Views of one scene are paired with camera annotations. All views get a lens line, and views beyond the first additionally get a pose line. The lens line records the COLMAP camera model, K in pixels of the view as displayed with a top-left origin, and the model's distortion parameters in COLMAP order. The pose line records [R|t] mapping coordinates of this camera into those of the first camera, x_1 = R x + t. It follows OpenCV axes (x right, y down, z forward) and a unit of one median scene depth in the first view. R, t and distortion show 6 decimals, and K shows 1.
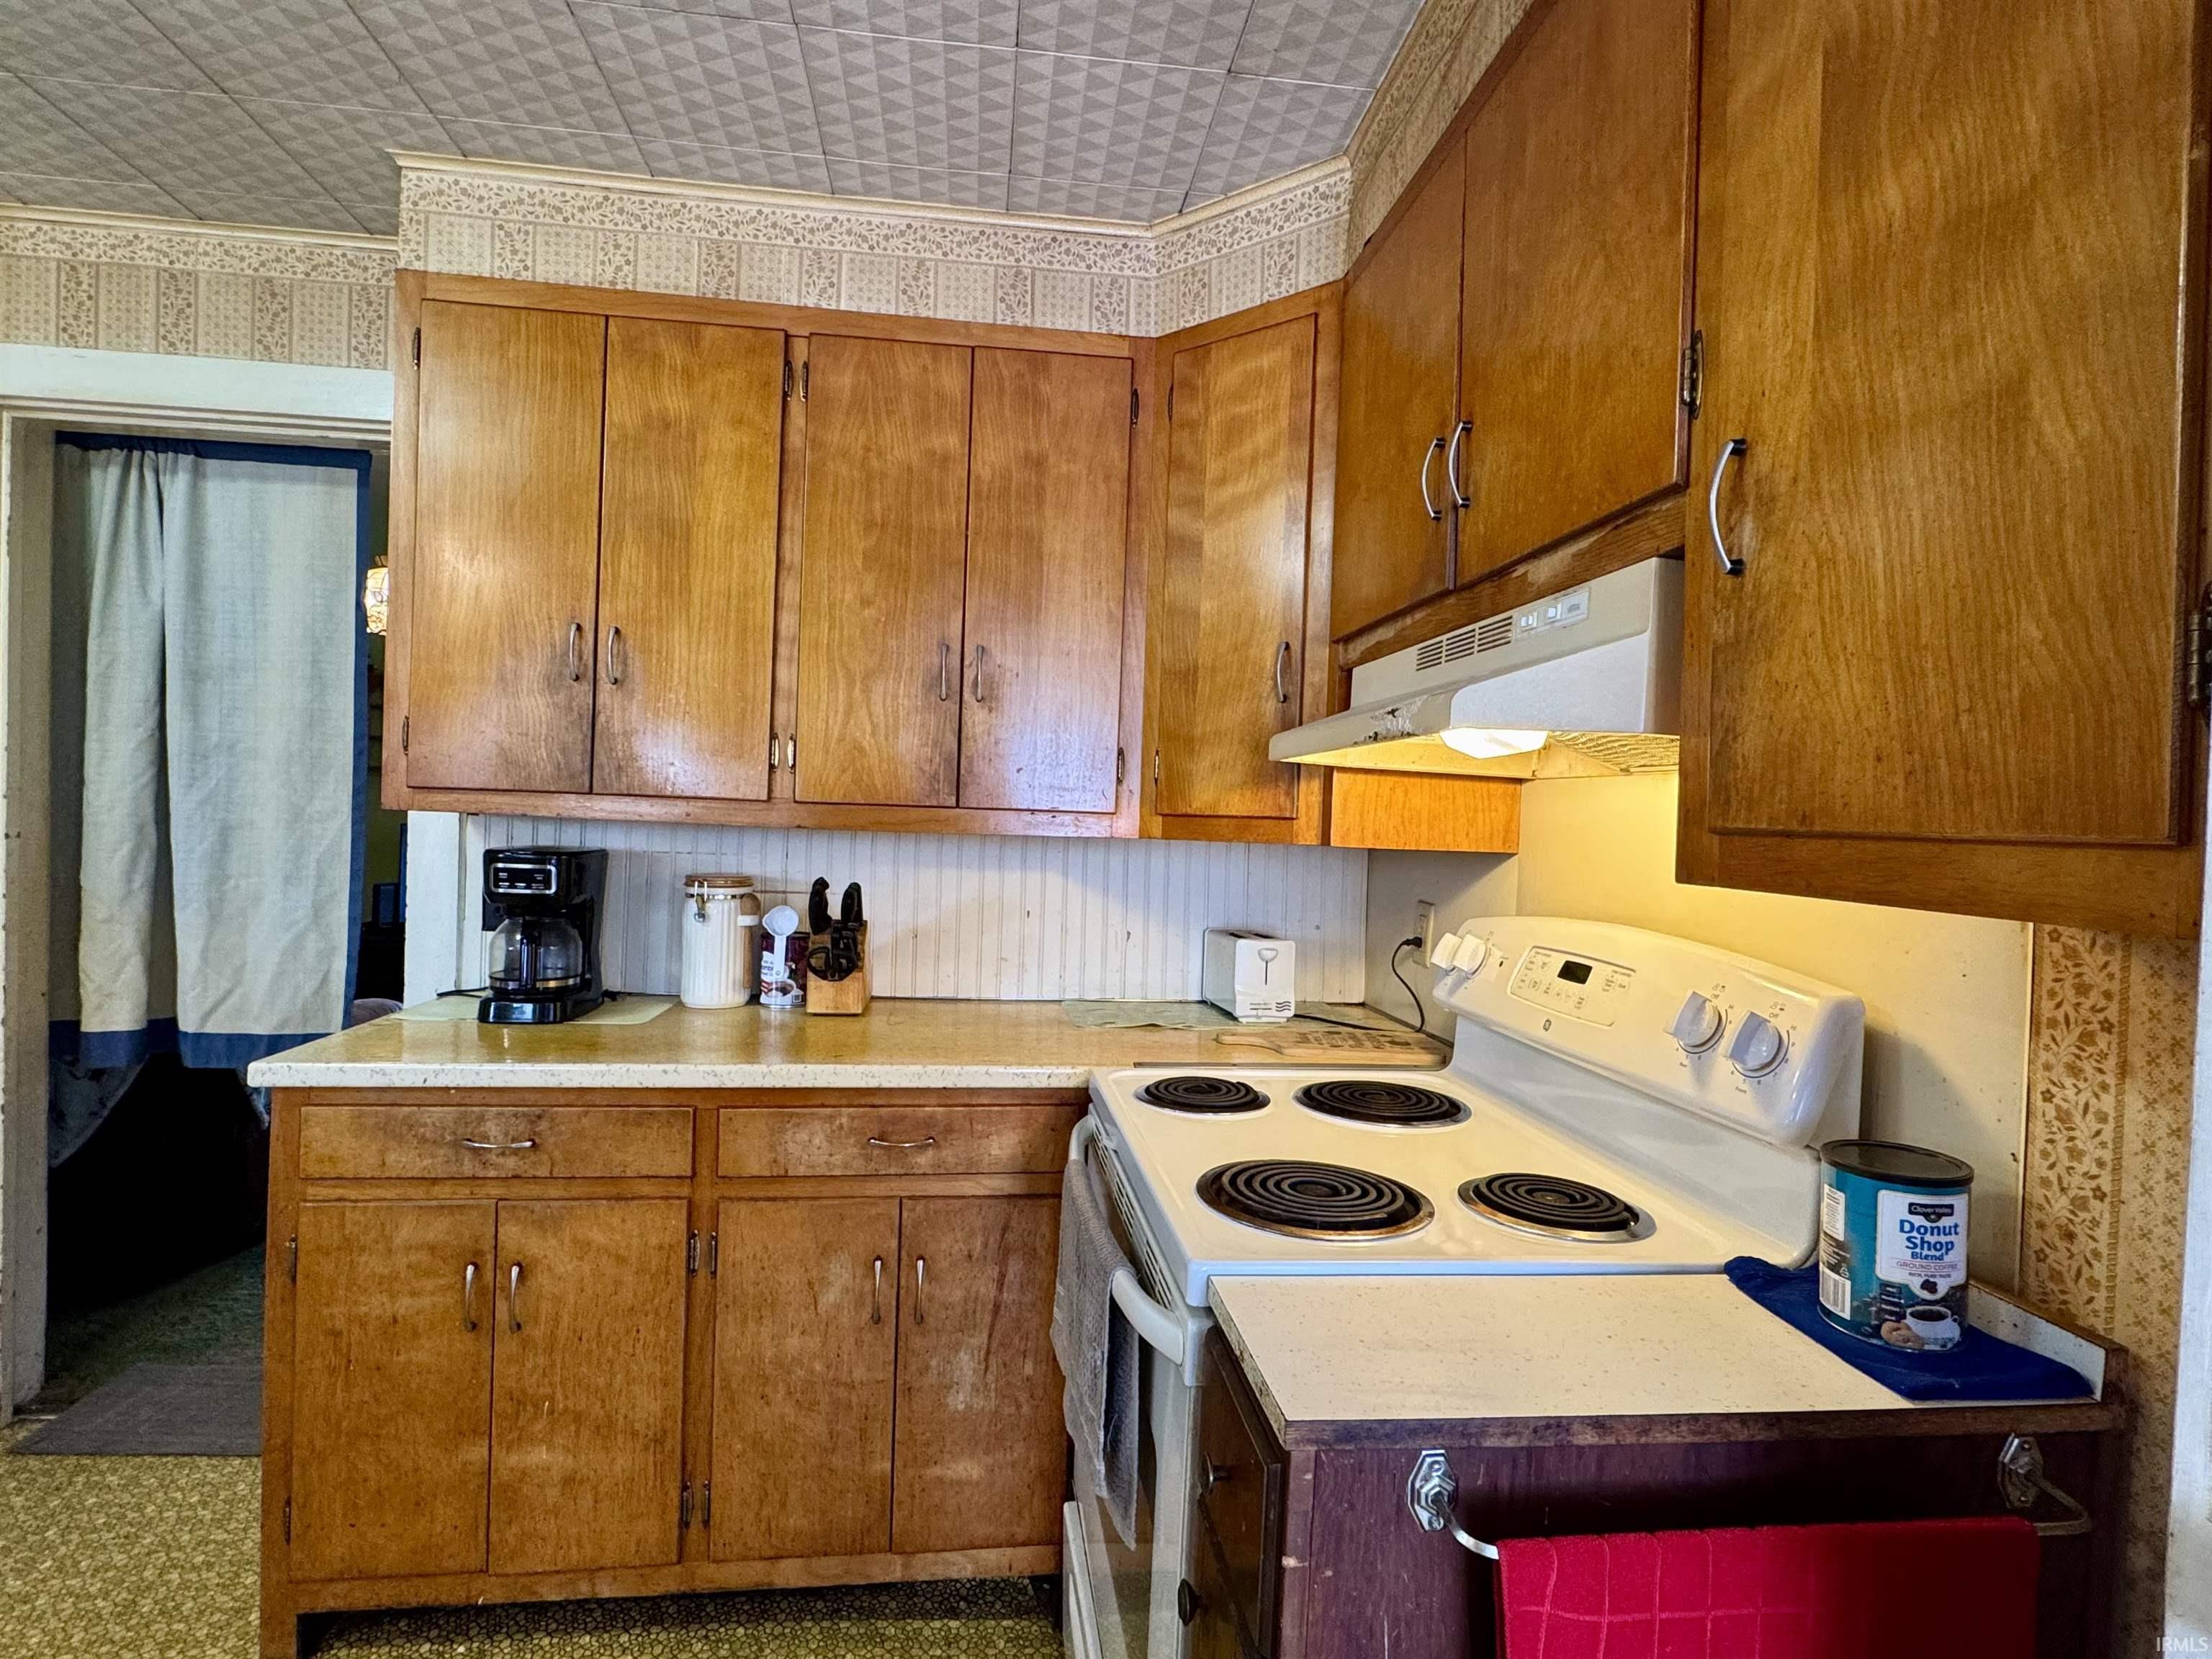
lens RADIAL K [[1108.4, 0, 1100.8], [0, 1108.4, 829.3], [0, 0, 1]] dist [-0.002085, -0.000429]
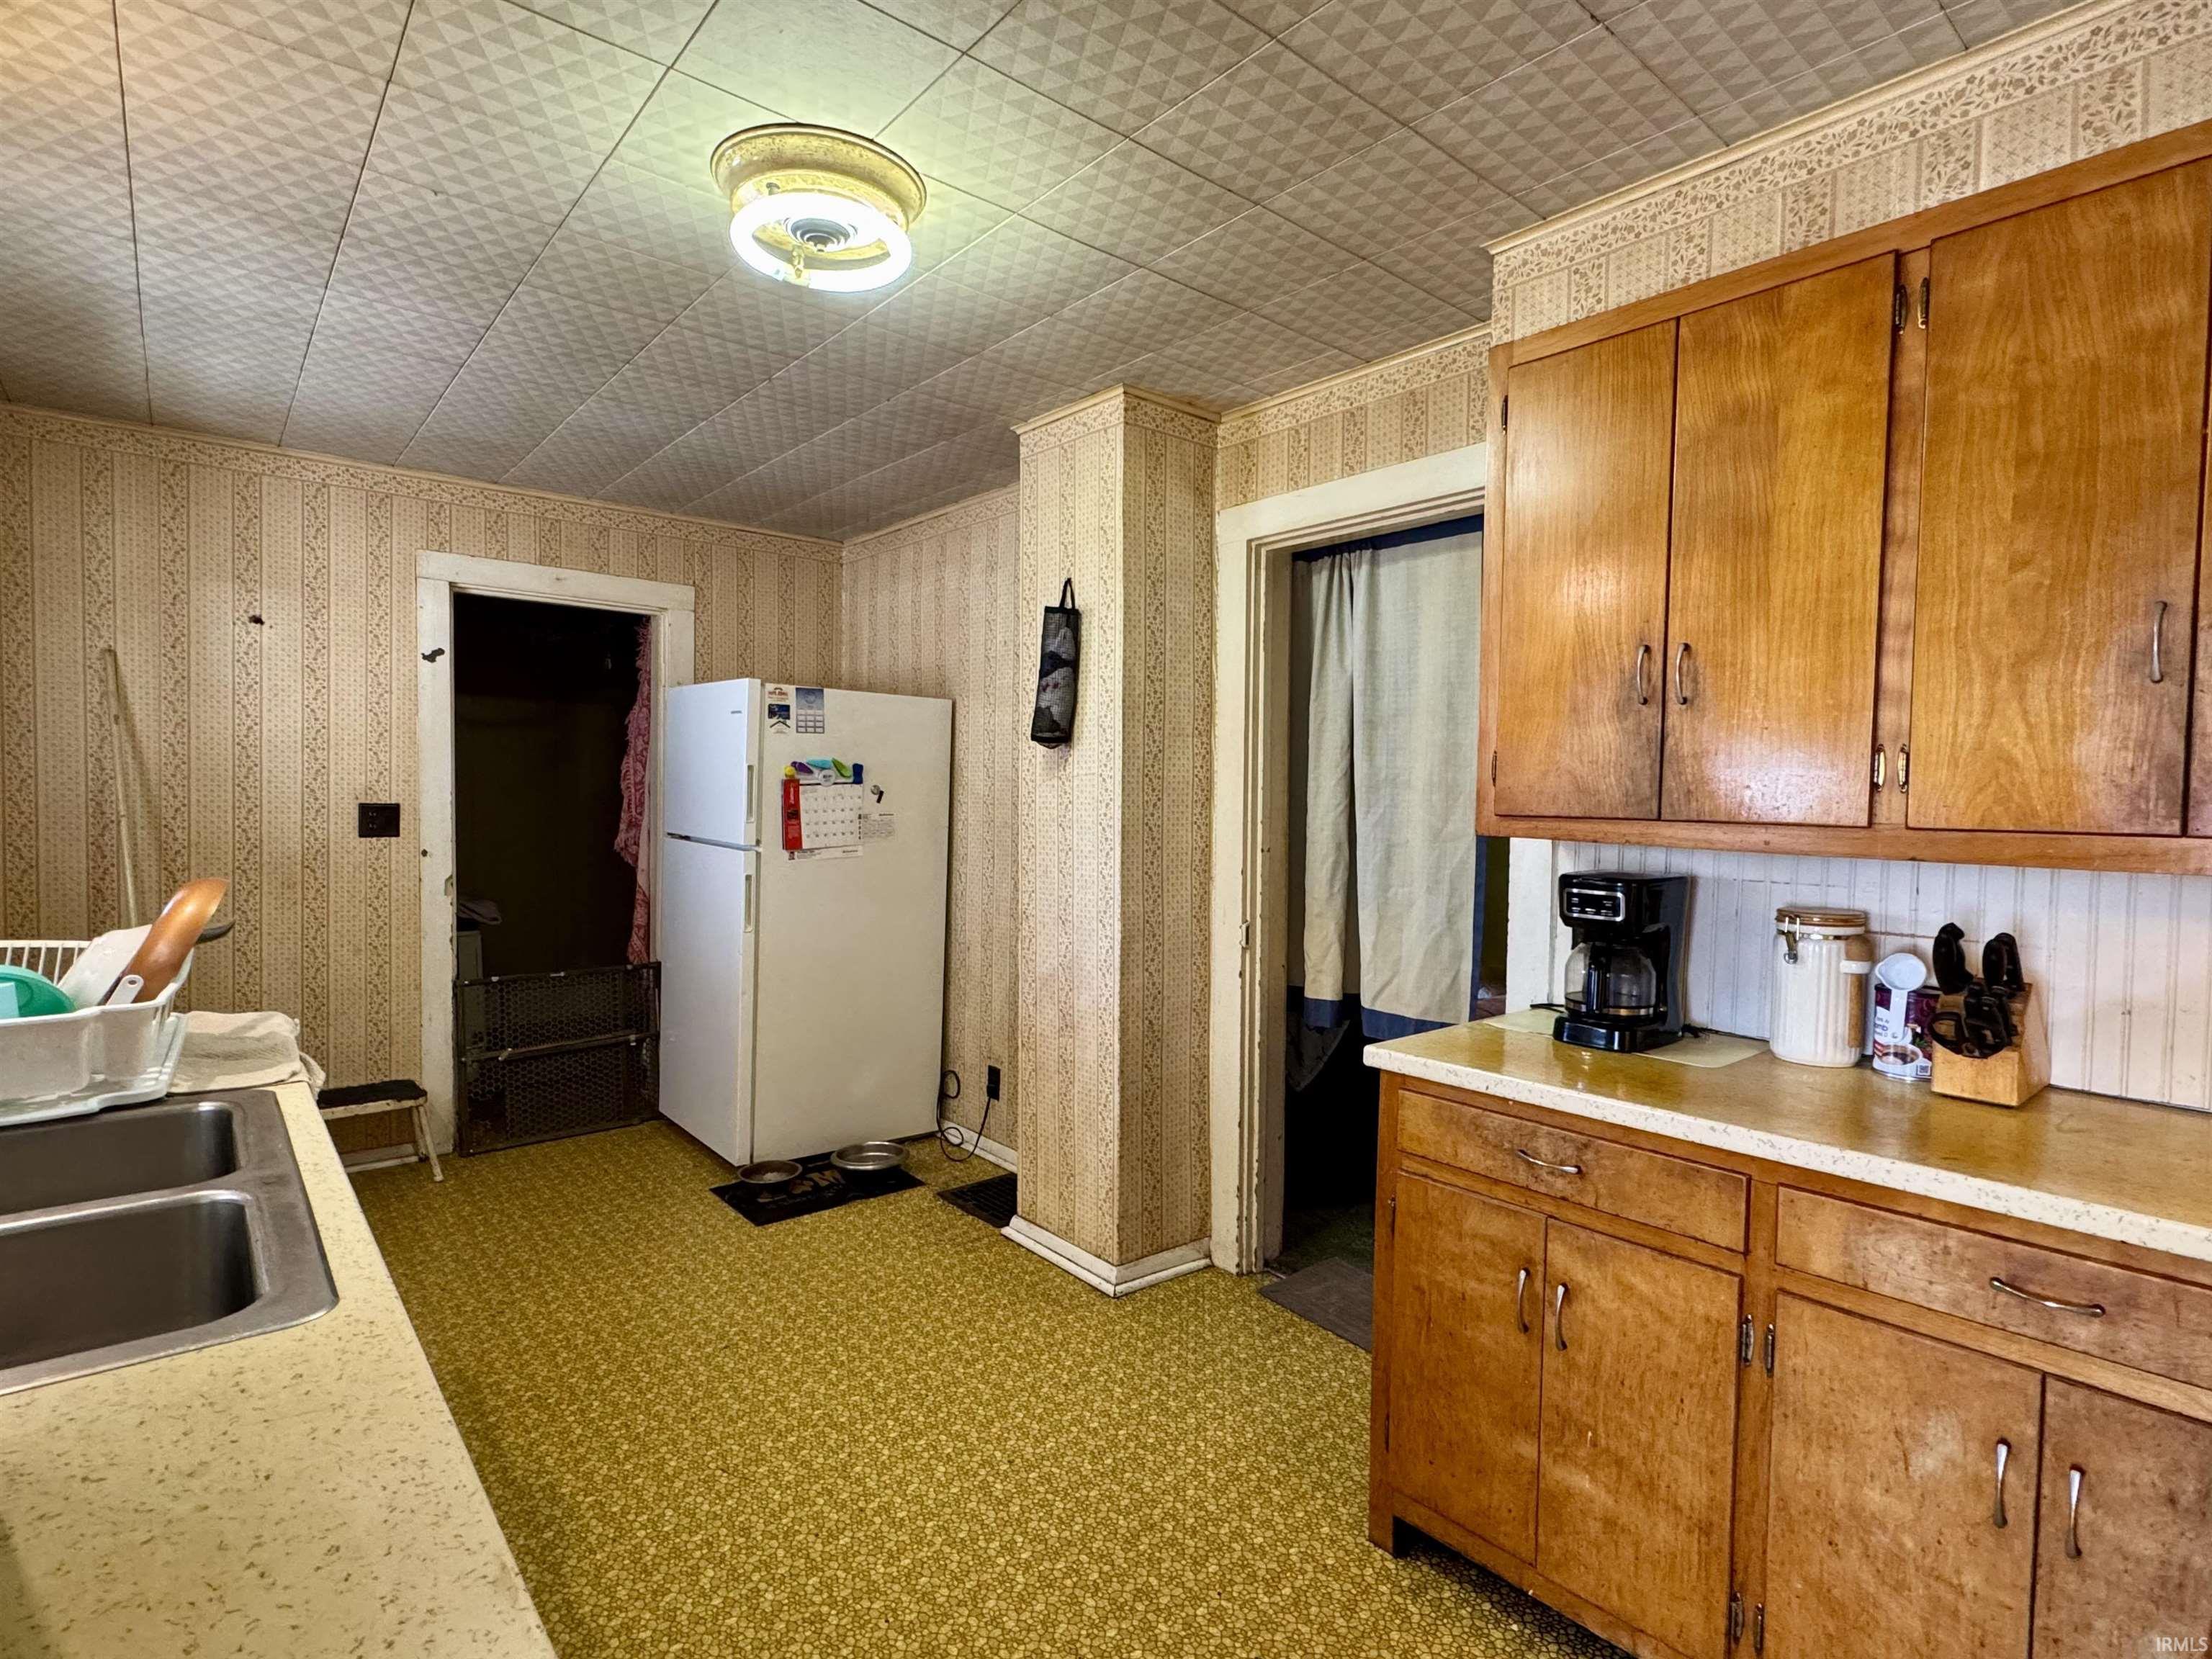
lens RADIAL K [[1108.4, 0, 1103.6], [0, 1108.4, 827.6], [0, 0, 1]] dist [-0.002085, -0.000429]
pose [[0.545746, 0.001407, -0.837950, 0.081249], [-0.003425, 0.999994, -0.000552, -0.022988], [0.837944, 0.003171, 0.545747, 0.067880]]
